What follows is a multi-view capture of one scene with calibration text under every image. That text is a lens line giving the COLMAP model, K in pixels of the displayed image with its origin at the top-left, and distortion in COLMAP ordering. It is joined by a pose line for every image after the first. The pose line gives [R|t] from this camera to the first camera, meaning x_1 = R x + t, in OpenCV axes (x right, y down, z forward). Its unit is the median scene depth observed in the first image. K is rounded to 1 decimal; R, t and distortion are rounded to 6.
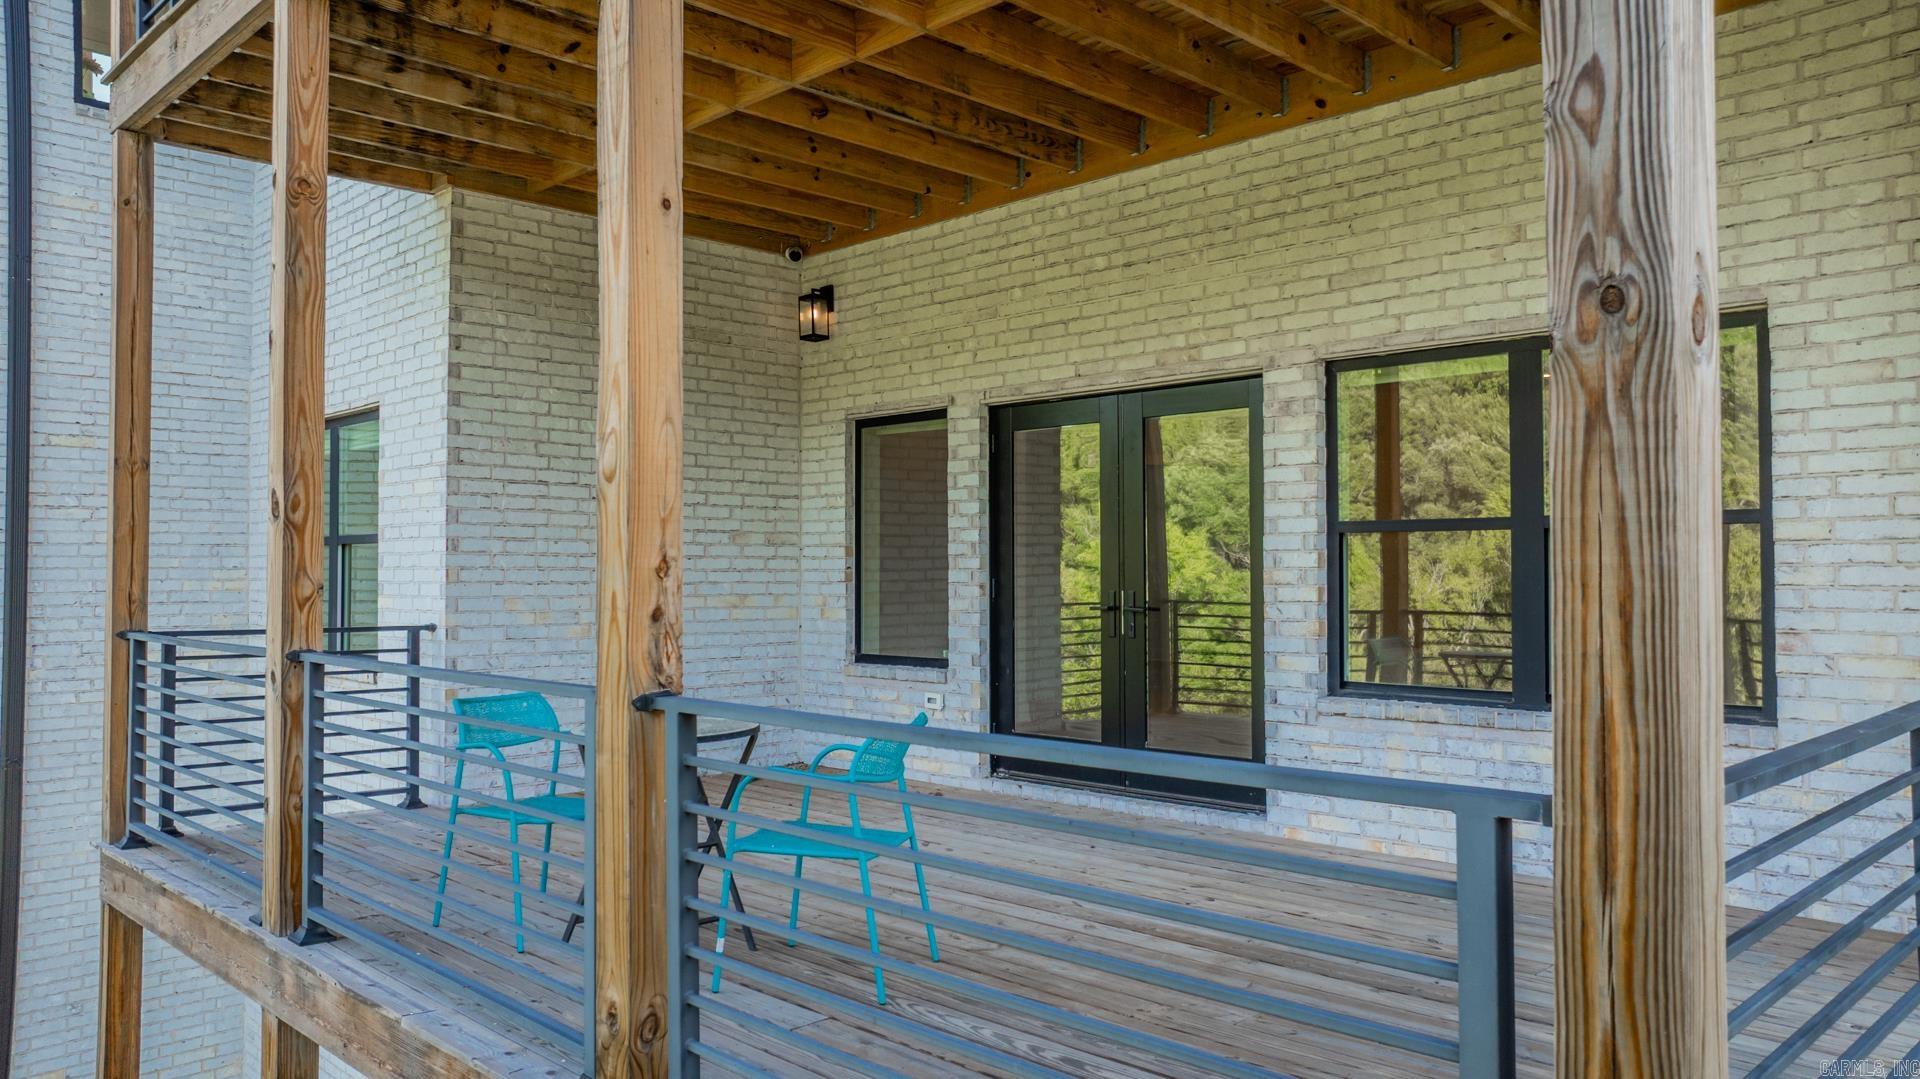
lens RADIAL K [[1329.7, 0, 965.0], [0, 1329.7, 538.6], [0, 0, 1]] dist [-0.021681, 0.010149]
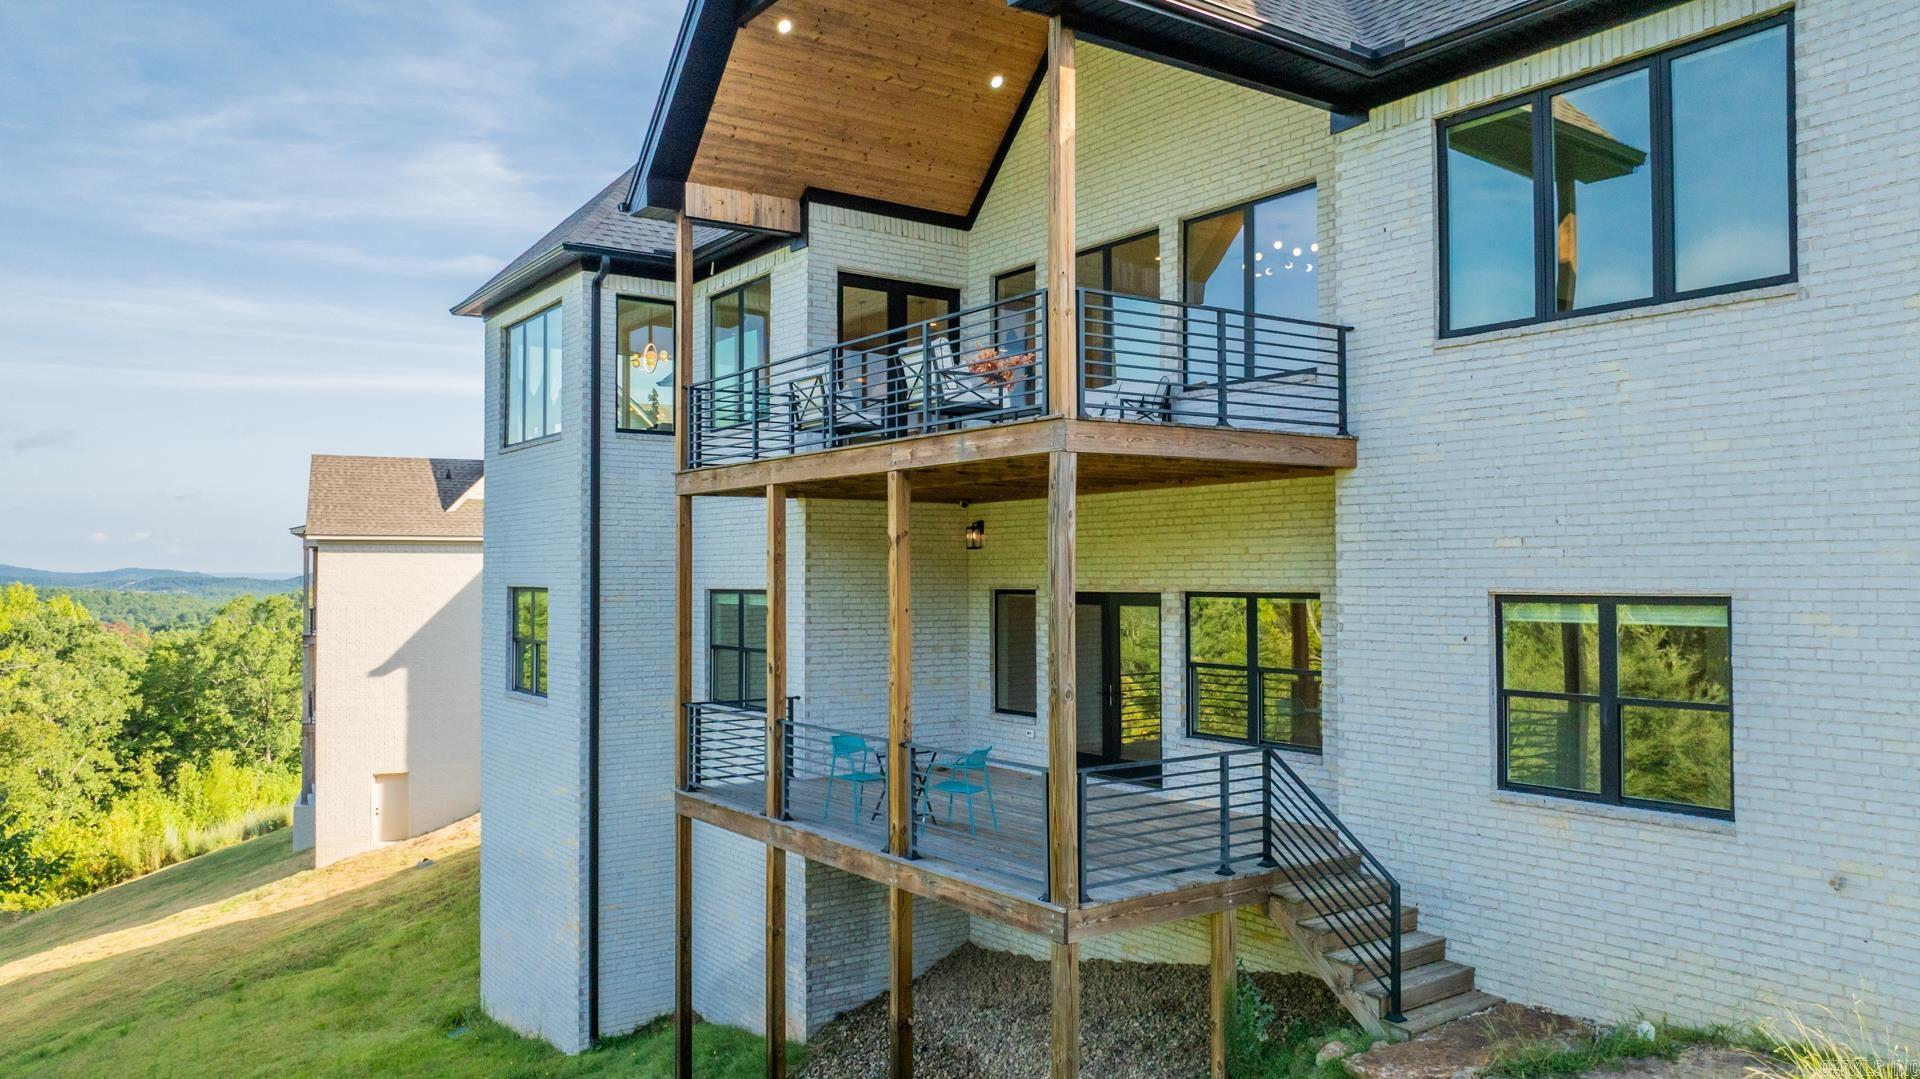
lens RADIAL K [[1329.7, 0, 965.2], [0, 1329.7, 543.6], [0, 0, 1]] dist [-0.021681, 0.010149]
pose [[0.986575, -0.005687, -0.163207, 0.251592], [0.005884, 0.999982, 0.000720, -0.203504], [0.163200, -0.001671, 0.986592, -1.222274]]
